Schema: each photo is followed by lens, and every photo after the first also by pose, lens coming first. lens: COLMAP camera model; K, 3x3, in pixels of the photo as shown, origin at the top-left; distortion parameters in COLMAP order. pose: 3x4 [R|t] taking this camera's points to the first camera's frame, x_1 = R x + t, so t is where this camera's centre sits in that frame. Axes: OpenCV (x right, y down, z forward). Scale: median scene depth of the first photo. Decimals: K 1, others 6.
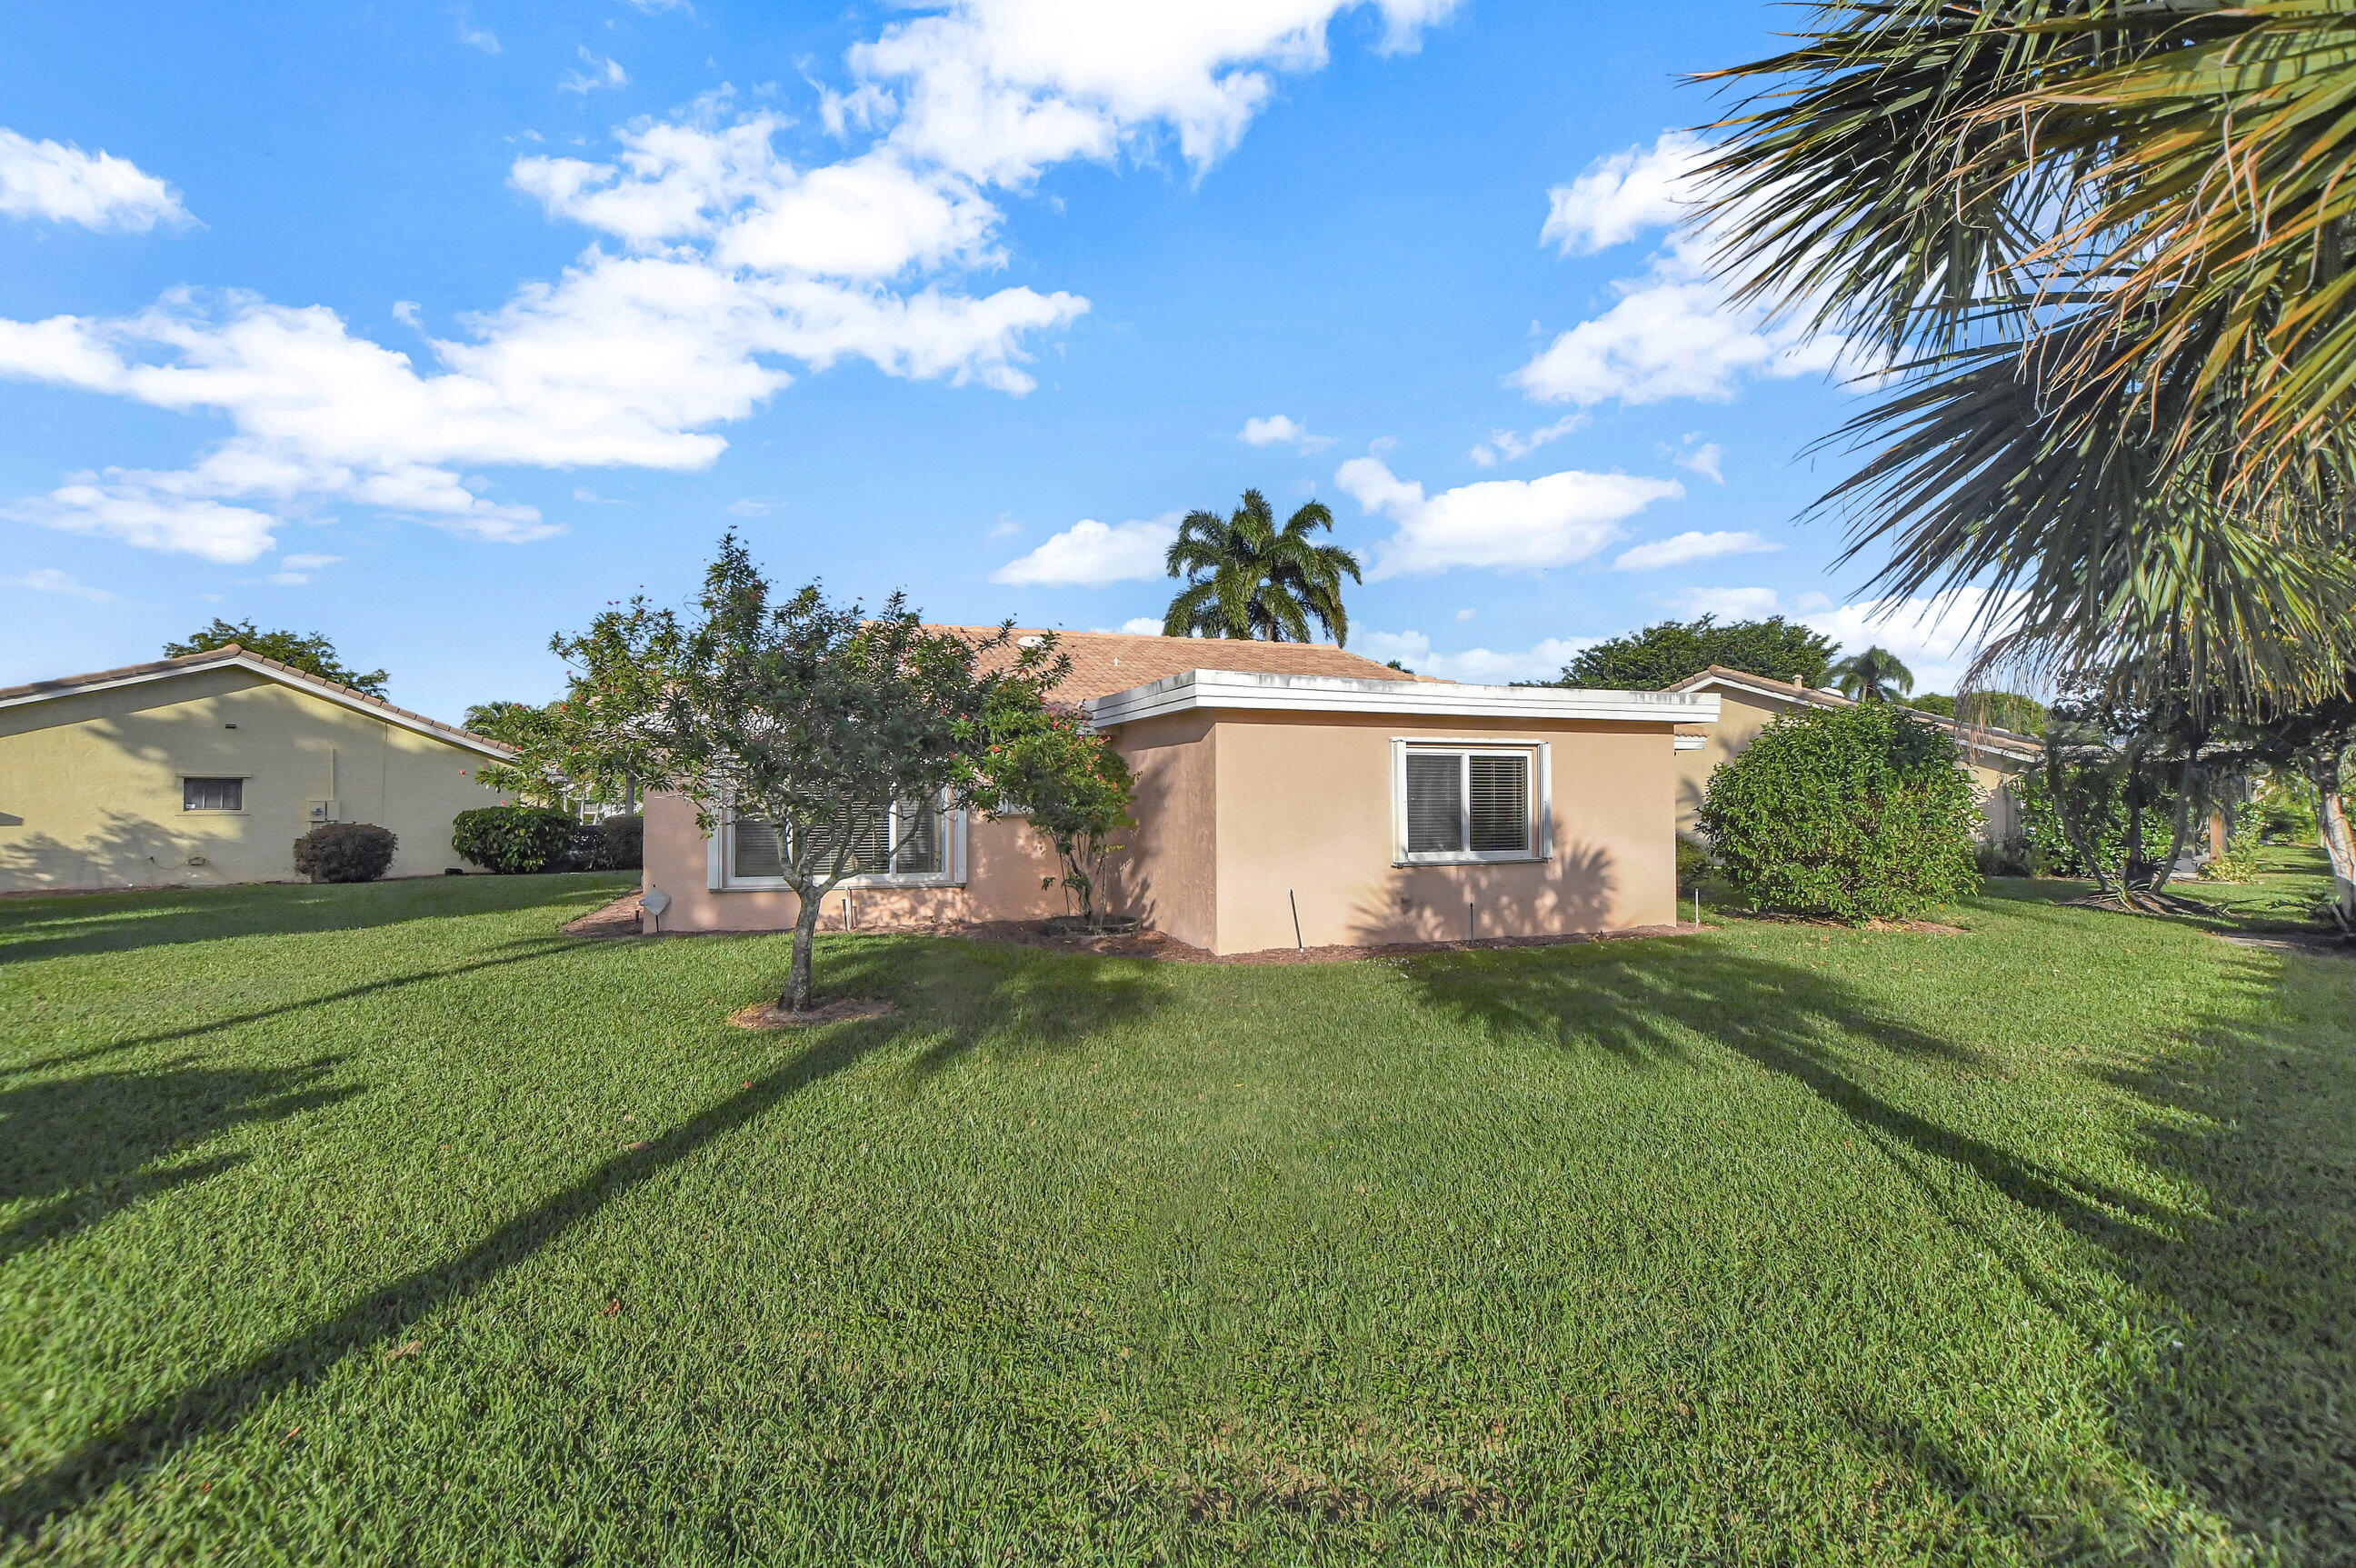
lens RADIAL K [[1050.4, 0, 1174.7], [0, 1050.4, 796.1], [0, 0, 1]] dist [-0.026987, 0.000620]
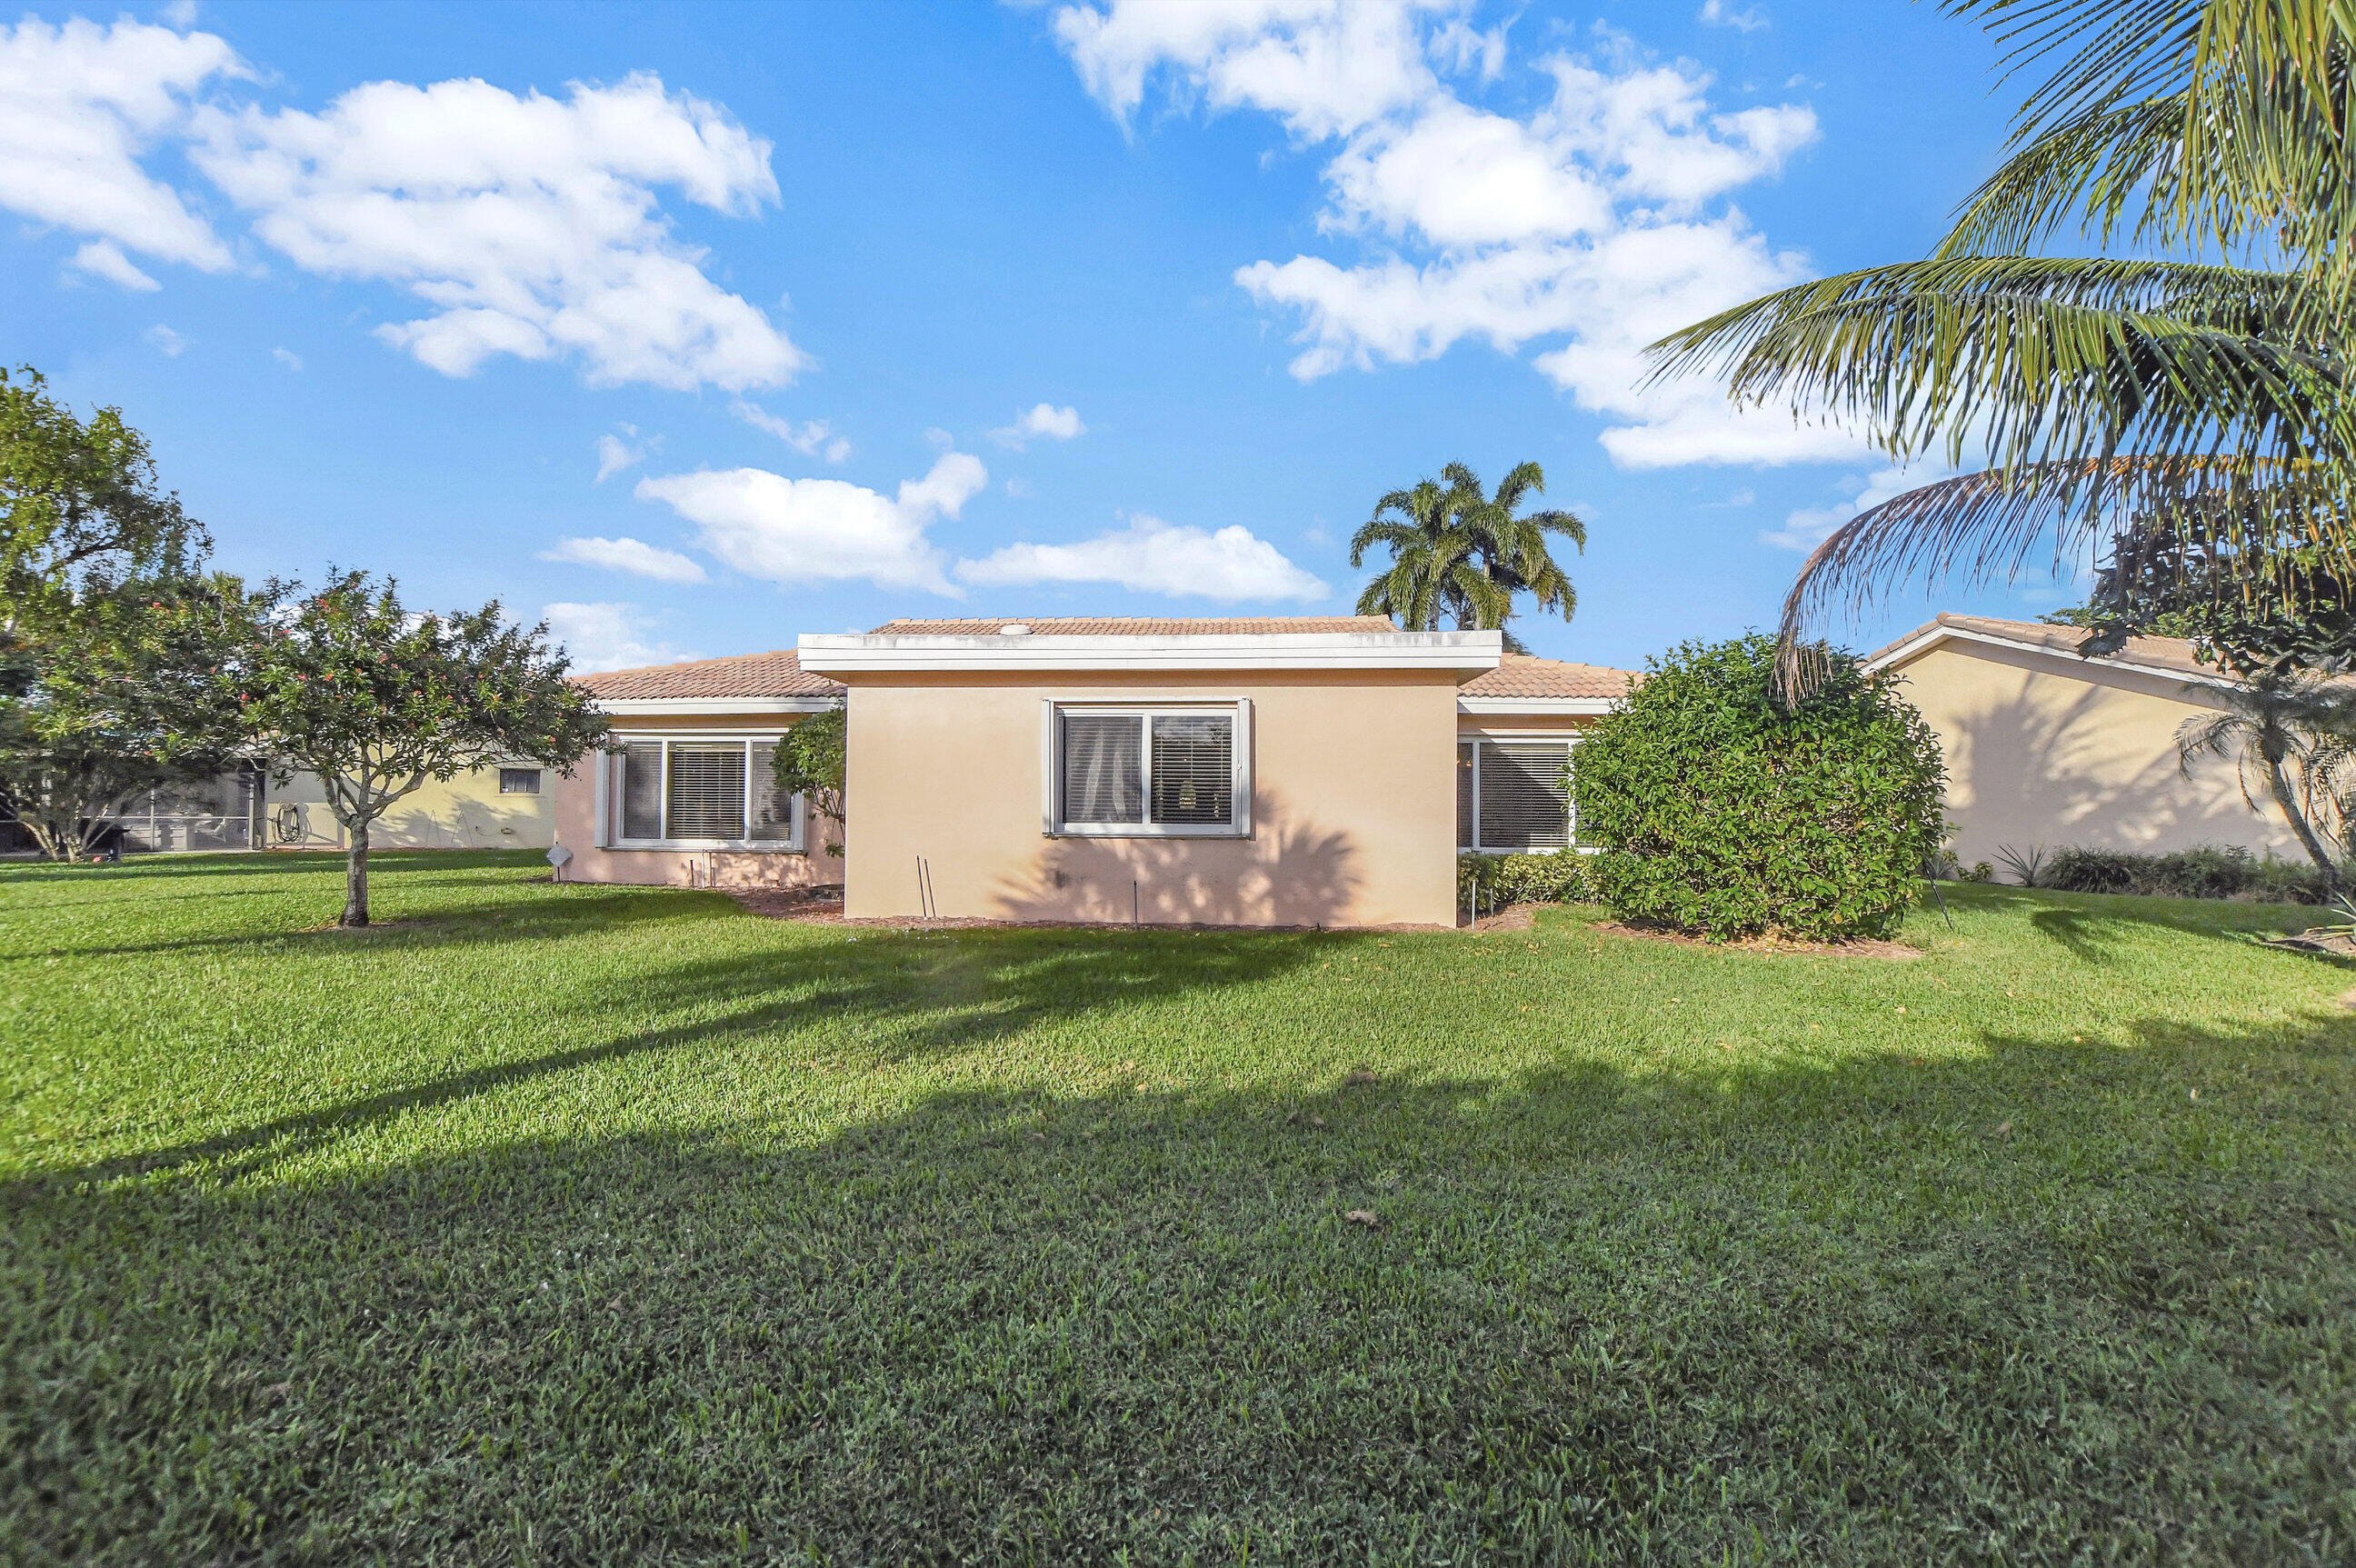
lens RADIAL K [[1050.4, 0, 1174.7], [0, 1050.4, 796.1], [0, 0, 1]] dist [-0.026987, 0.000620]
pose [[0.904755, 0.003702, -0.425917, 0.650961], [-0.009214, 0.999898, -0.010881, 0.036919], [0.425833, 0.013769, 0.904697, 0.193598]]
